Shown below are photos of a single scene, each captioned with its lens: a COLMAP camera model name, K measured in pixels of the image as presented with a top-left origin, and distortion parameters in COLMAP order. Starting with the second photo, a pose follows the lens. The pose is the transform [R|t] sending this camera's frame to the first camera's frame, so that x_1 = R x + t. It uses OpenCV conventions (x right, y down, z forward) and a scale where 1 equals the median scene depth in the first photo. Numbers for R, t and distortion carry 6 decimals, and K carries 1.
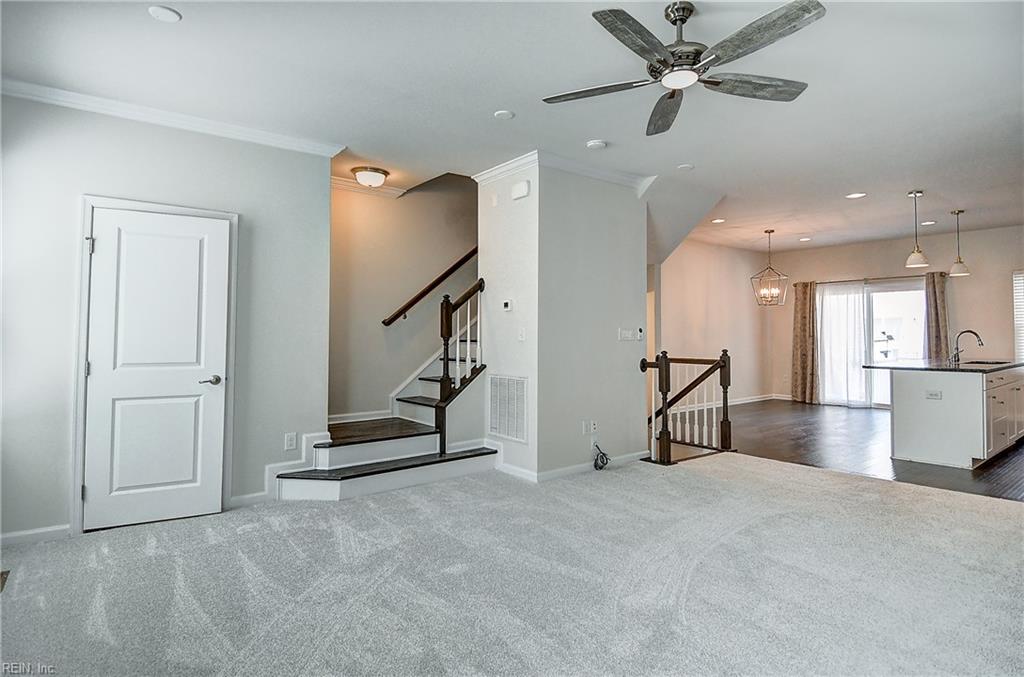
lens RADIAL K [[552.0, 0, 529.5], [0, 552.0, 319.5], [0, 0, 1]] dist [-0.000028, -0.000823]
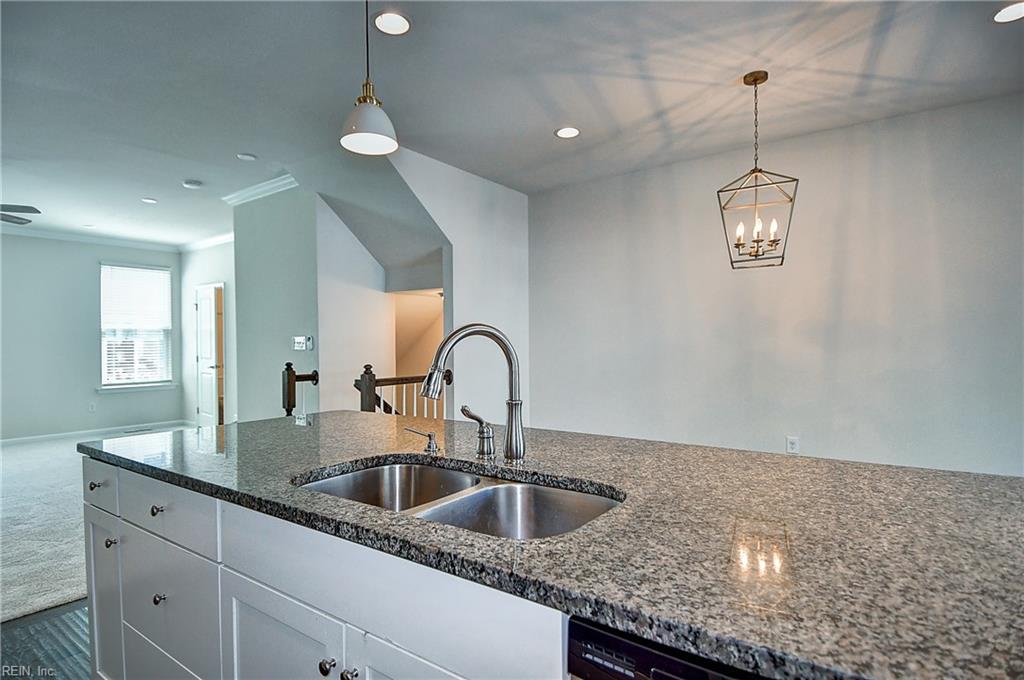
lens RADIAL K [[530.4, 0, 512.0], [0, 530.4, 340.0], [0, 0, 1]] dist [0.051167, -0.057357]
pose [[0.262357, -0.004108, -0.964962, 0.671652], [0.038276, 0.999248, 0.006153, 0.016765], [0.964212, -0.038549, 0.262317, 0.640774]]
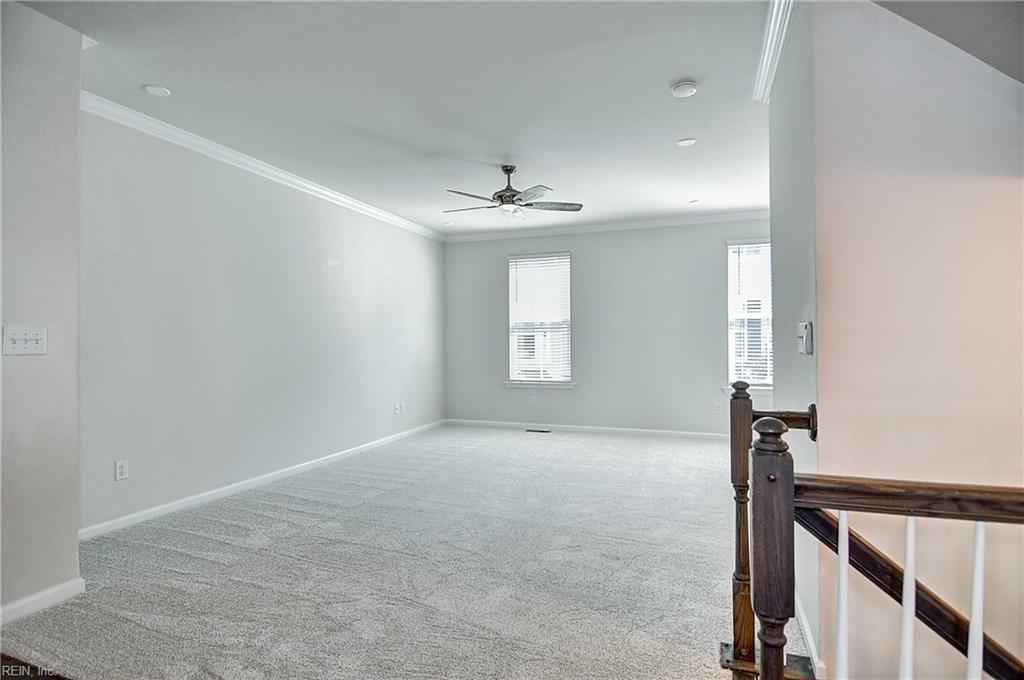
lens RADIAL K [[543.7, 0, 514.9], [0, 543.7, 339.0], [0, 0, 1]] dist [0.024208, -0.000277]
pose [[-0.859889, 0.005356, -0.510452, 0.336556], [0.019687, 0.999549, -0.022676, 0.018404], [0.510101, -0.029548, -0.859607, 0.724295]]
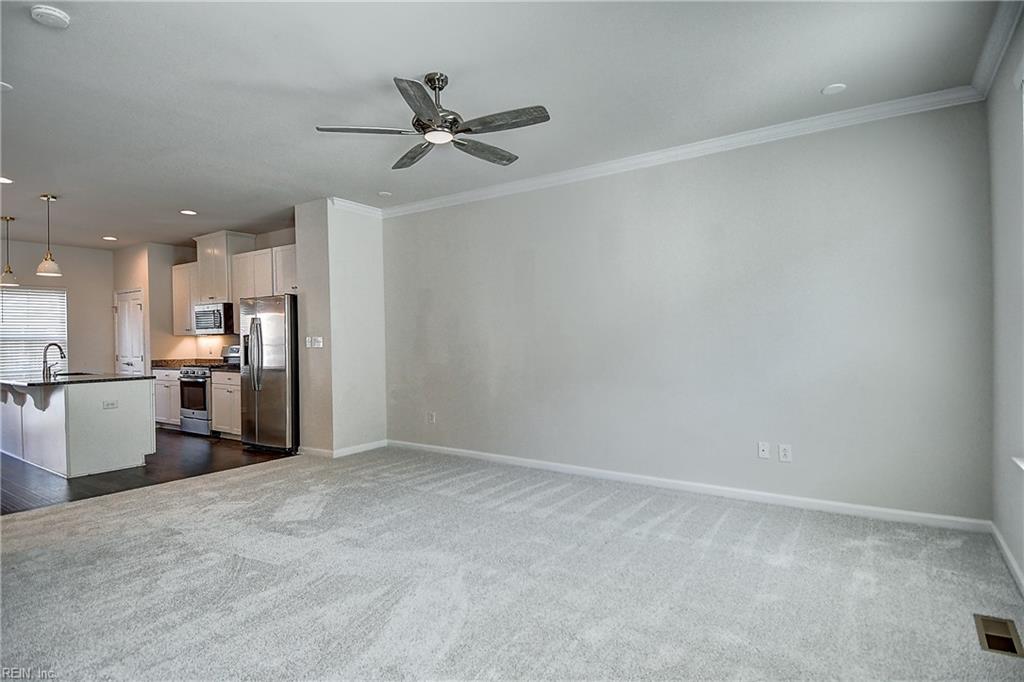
lens RADIAL K [[533.6, 0, 512.0], [0, 533.6, 341.0], [0, 0, 1]] dist [0.047706, -0.049591]
pose [[-0.293487, 0.005169, 0.955949, -0.262650], [-0.007188, 0.999945, -0.007614, 0.011078], [-0.955936, -0.009106, -0.293433, 0.331847]]
